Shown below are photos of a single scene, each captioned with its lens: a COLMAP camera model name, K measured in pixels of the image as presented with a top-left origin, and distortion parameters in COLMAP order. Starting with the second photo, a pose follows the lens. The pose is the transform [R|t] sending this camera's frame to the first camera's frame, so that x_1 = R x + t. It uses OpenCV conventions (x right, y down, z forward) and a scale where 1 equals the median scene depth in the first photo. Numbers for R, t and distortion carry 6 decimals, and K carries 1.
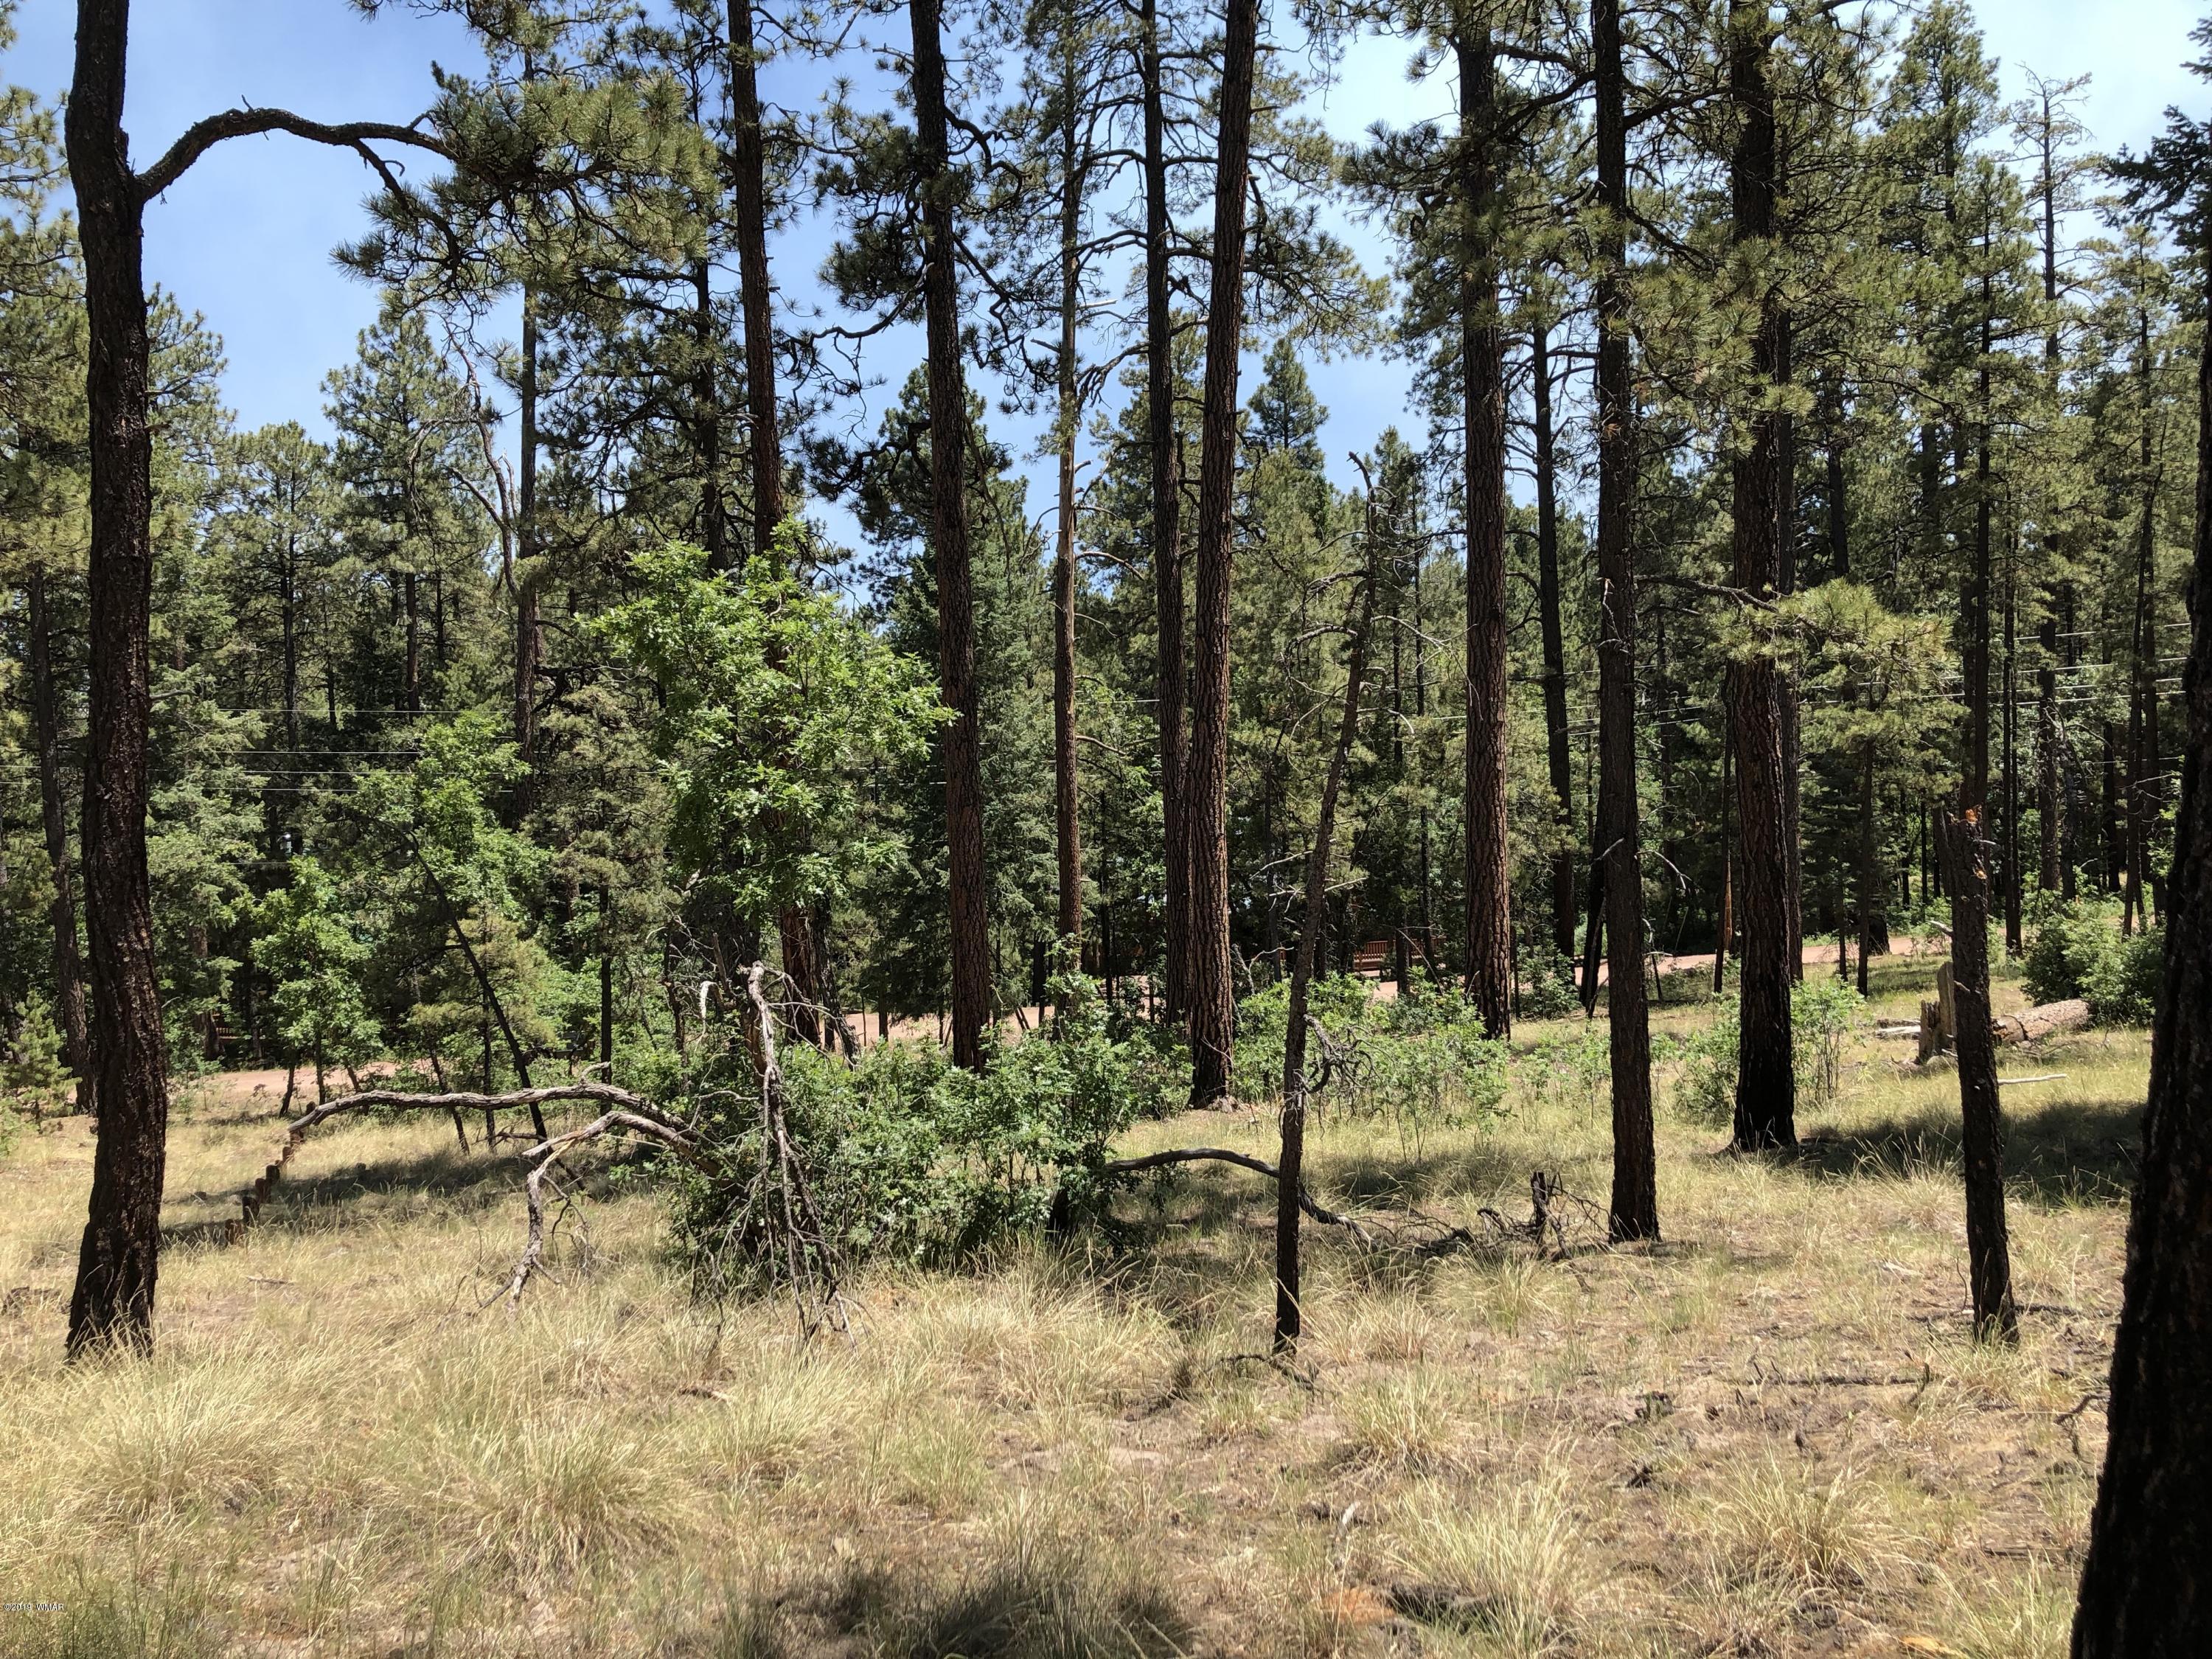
lens RADIAL K [[1763.7, 0, 1107.1], [0, 1763.7, 815.4], [0, 0, 1]] dist [0.153953, -0.393093]
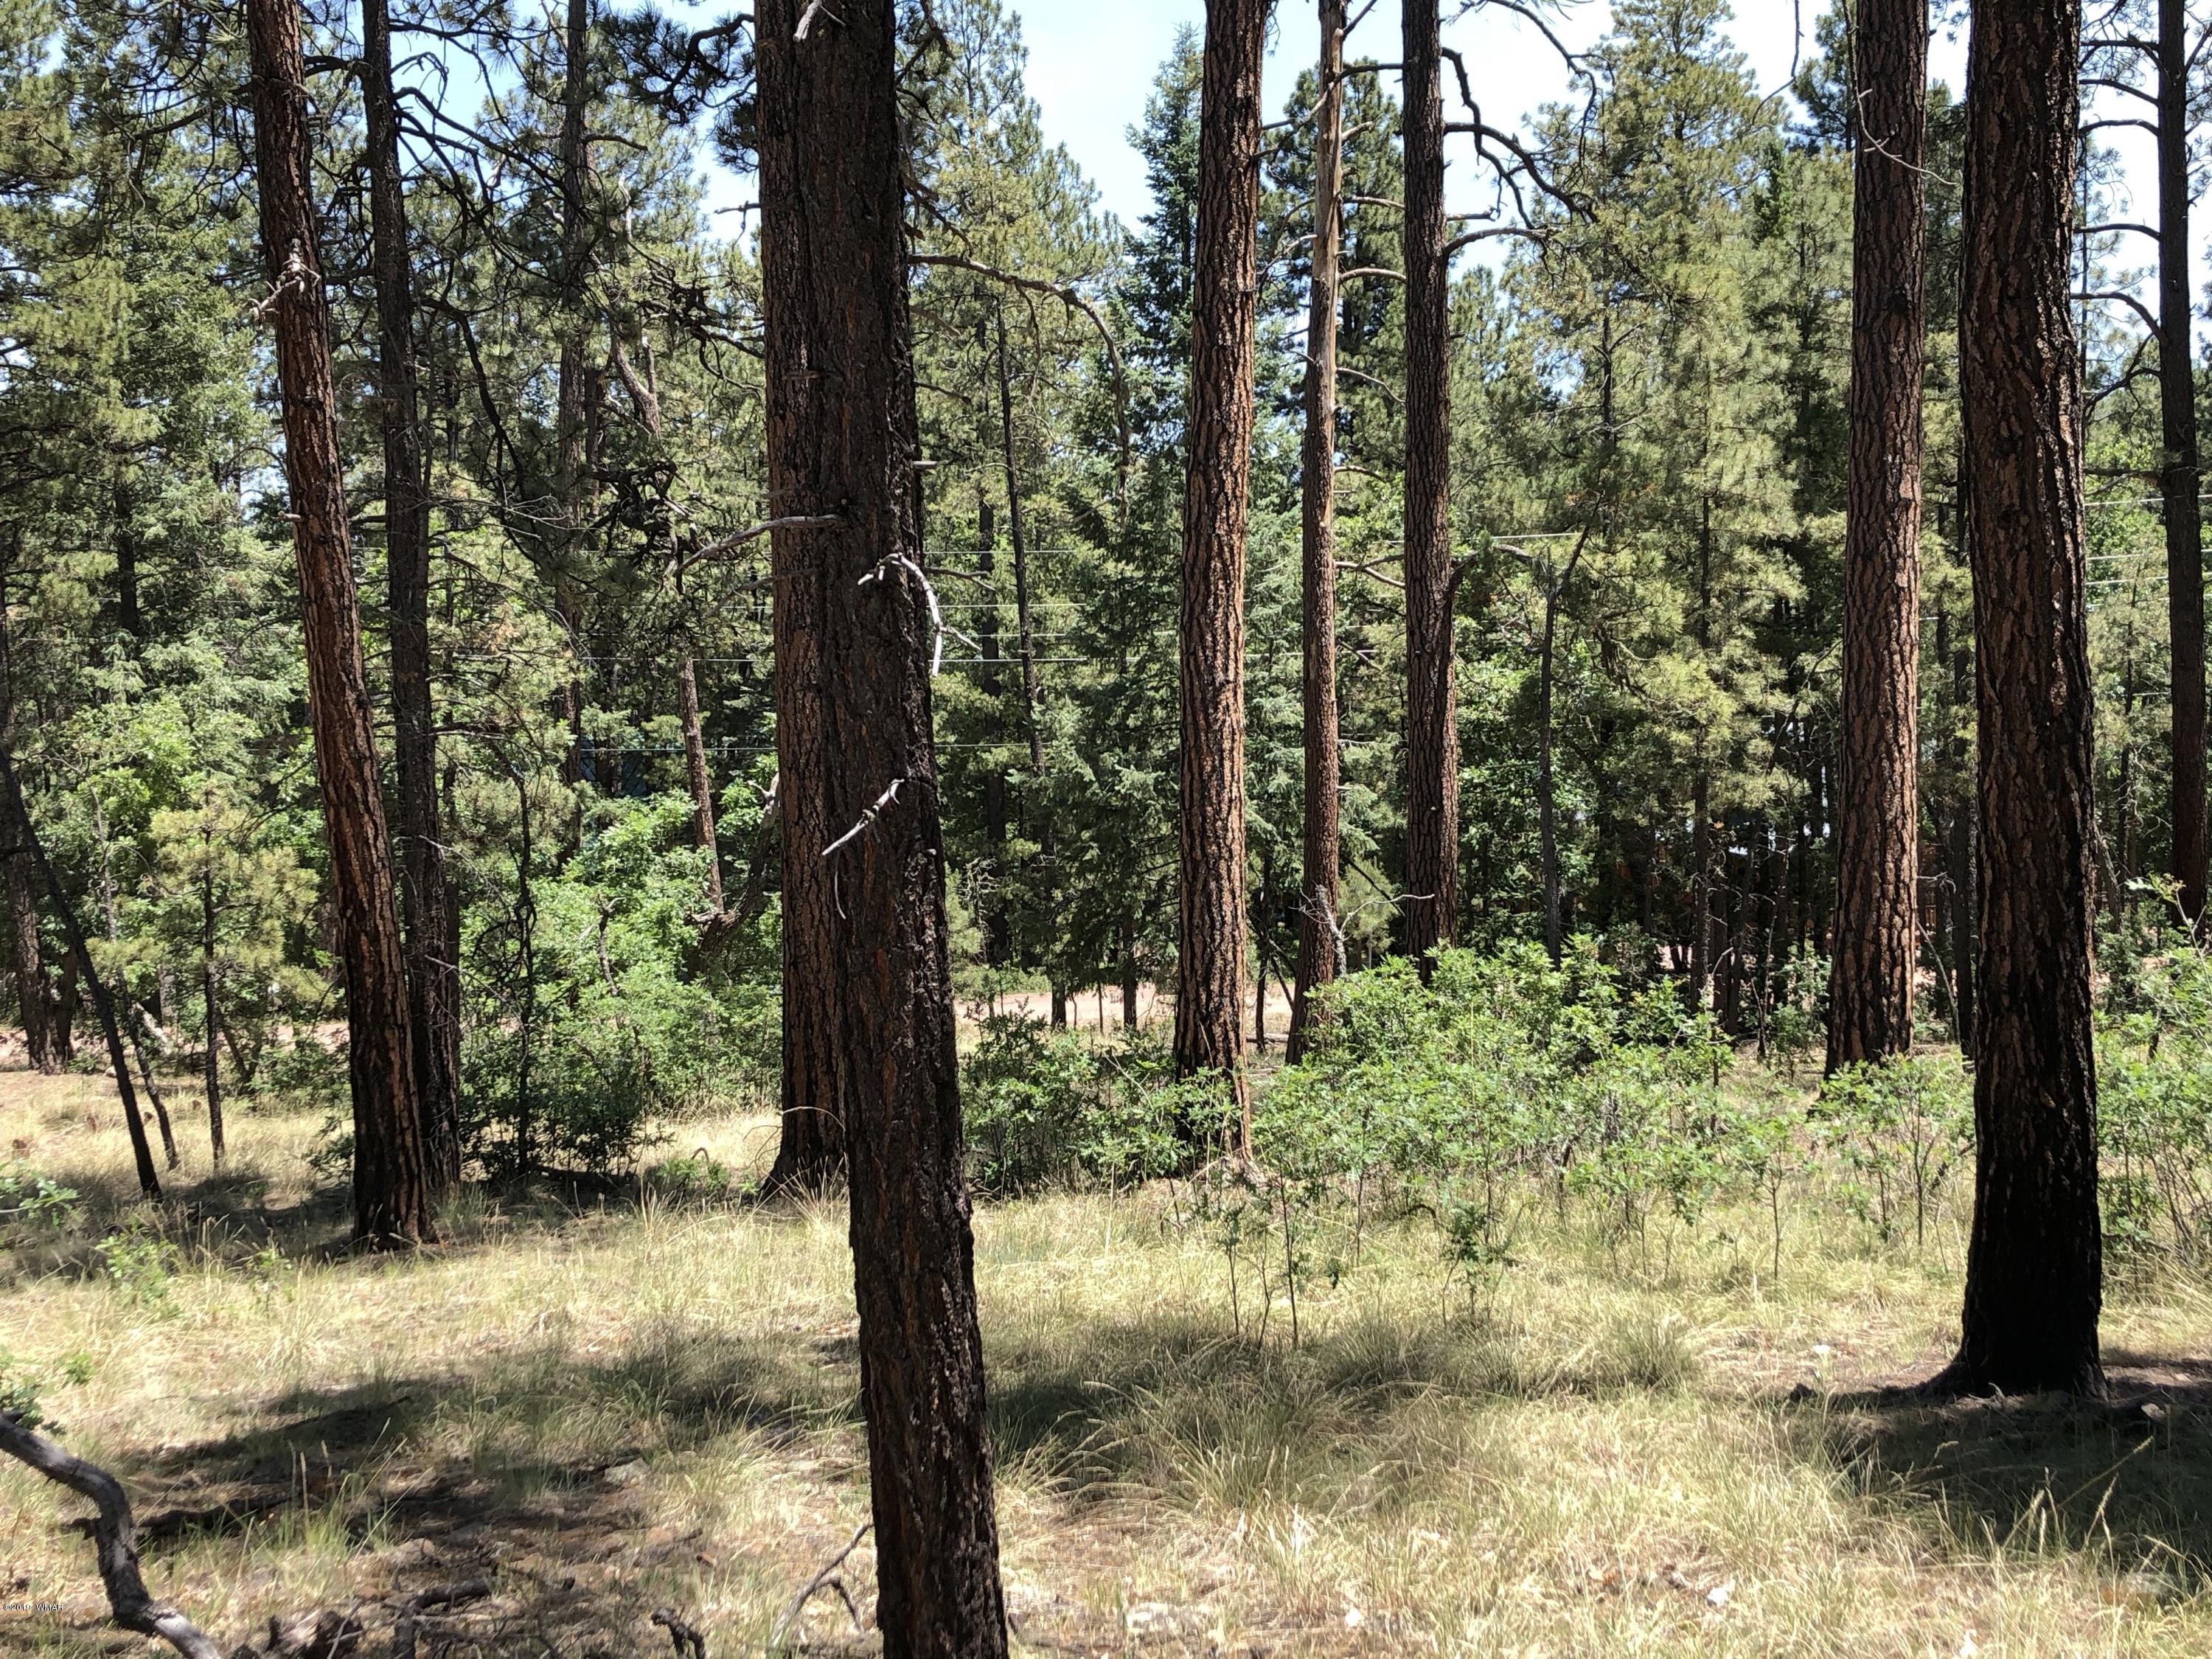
lens RADIAL K [[2291.8, 0, 1118.2], [0, 2291.8, 822.5], [0, 0, 1]] dist [0.121782, -0.285702]
pose [[0.968101, 0.024292, -0.249380, 0.169055], [-0.013295, 0.998867, 0.045688, 0.017932], [0.250207, -0.040915, 0.967327, 0.244167]]
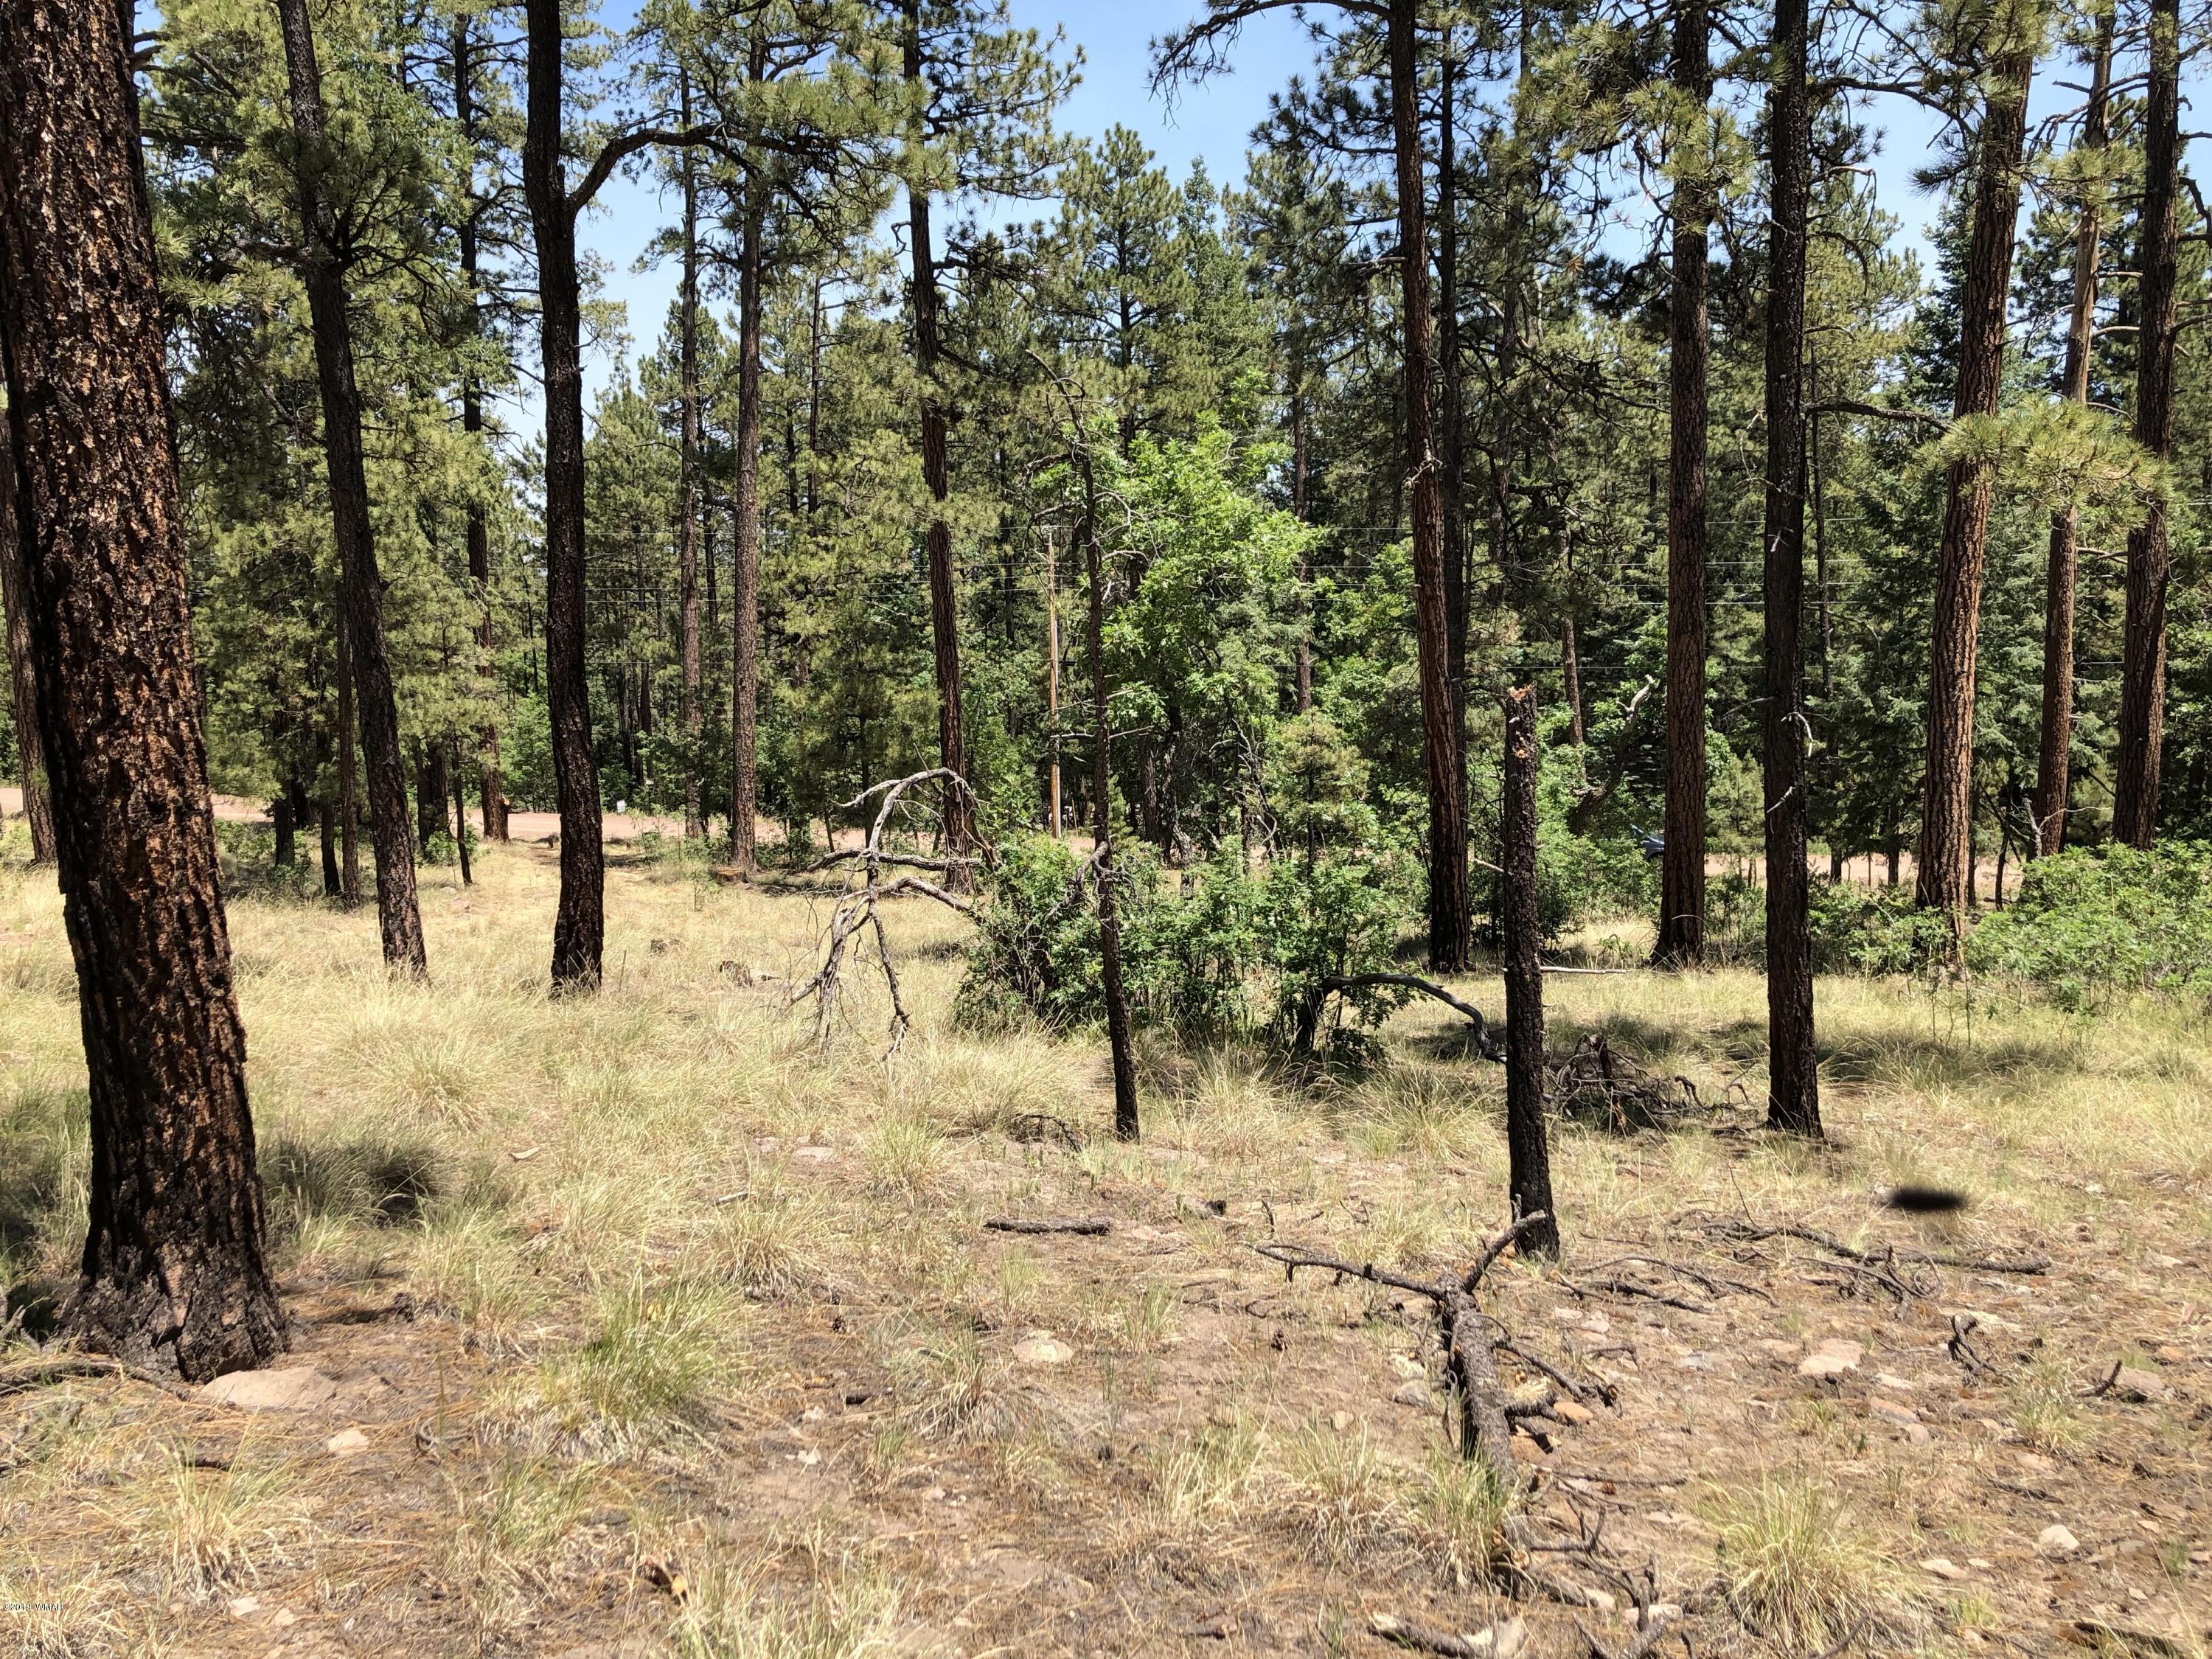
lens RADIAL K [[1779.7, 0, 1102.6], [0, 1779.7, 810.3], [0, 0, 1]] dist [0.003750, 0.000551]
pose [[0.782553, 0.082141, -0.617142, 0.227948], [-0.016363, 0.993629, 0.111502, -0.010353], [0.622369, -0.077158, 0.778911, 0.027788]]
